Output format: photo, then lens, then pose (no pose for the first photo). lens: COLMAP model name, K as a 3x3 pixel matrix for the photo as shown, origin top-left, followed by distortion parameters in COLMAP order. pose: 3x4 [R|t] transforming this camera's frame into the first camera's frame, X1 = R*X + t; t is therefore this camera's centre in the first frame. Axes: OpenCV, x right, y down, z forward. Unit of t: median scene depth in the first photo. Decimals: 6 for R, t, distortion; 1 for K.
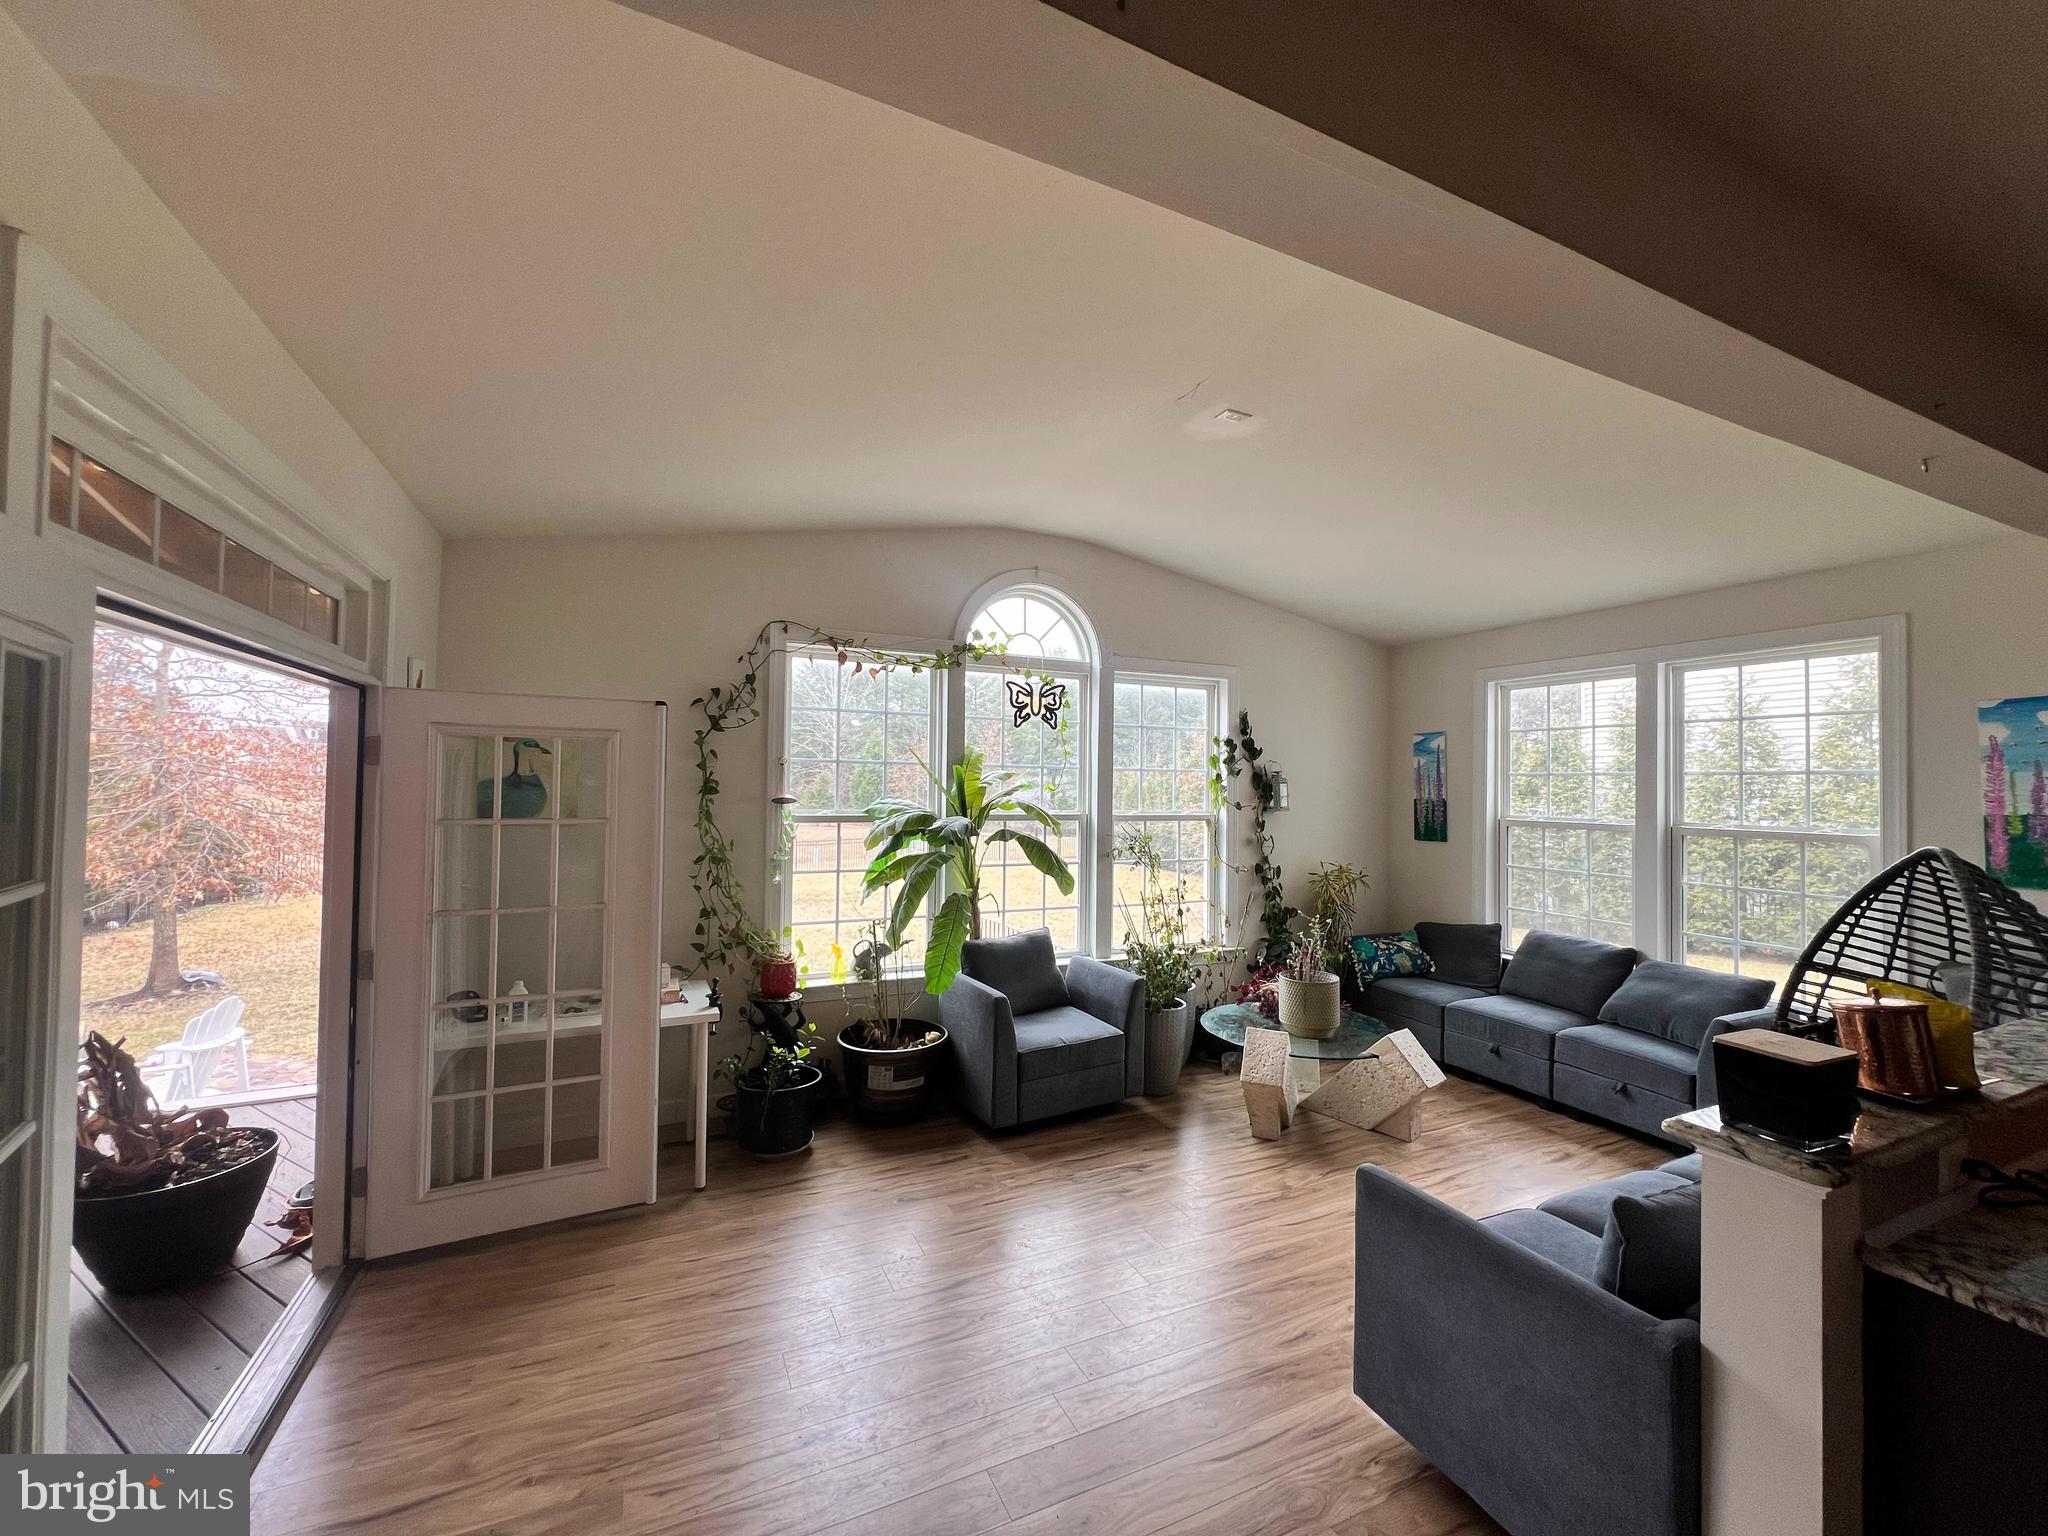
lens RADIAL K [[816.9, 0, 1028.0], [0, 816.9, 772.0], [0, 0, 1]] dist [-0.001297, -0.000137]
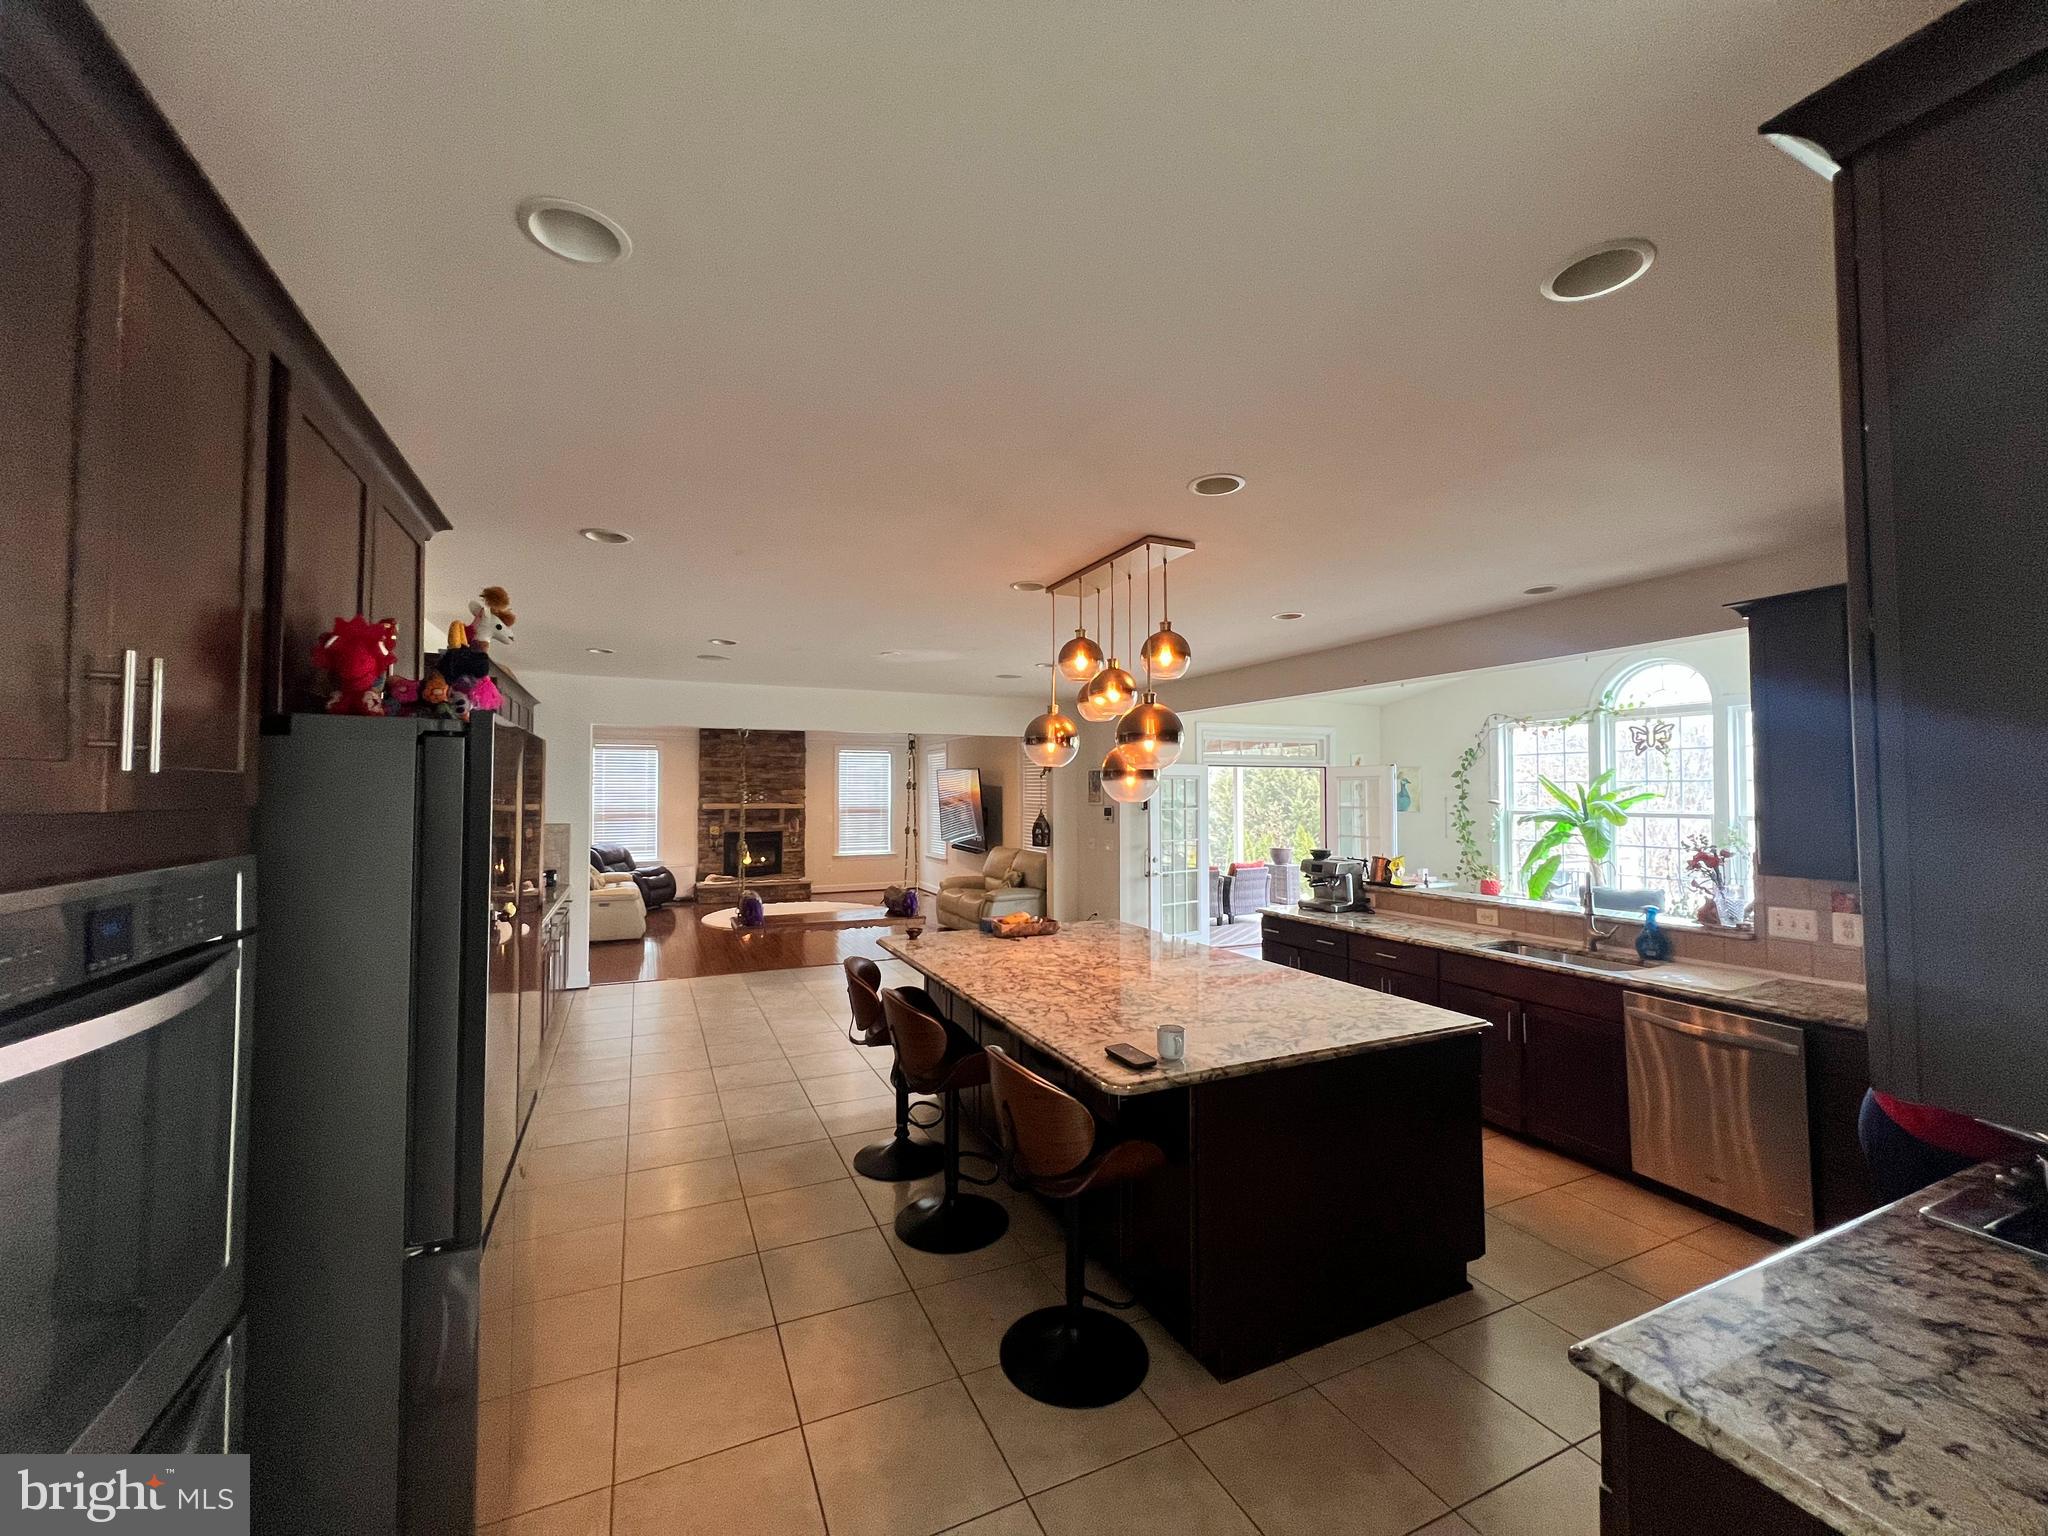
lens RADIAL K [[816.9, 0, 1032.6], [0, 816.9, 765.3], [0, 0, 1]] dist [-0.001297, -0.000137]
pose [[-0.005919, -0.044230, -0.999004, 1.519075], [0.021711, 0.998780, -0.044348, 0.007080], [0.999747, -0.021952, -0.004952, -0.131252]]
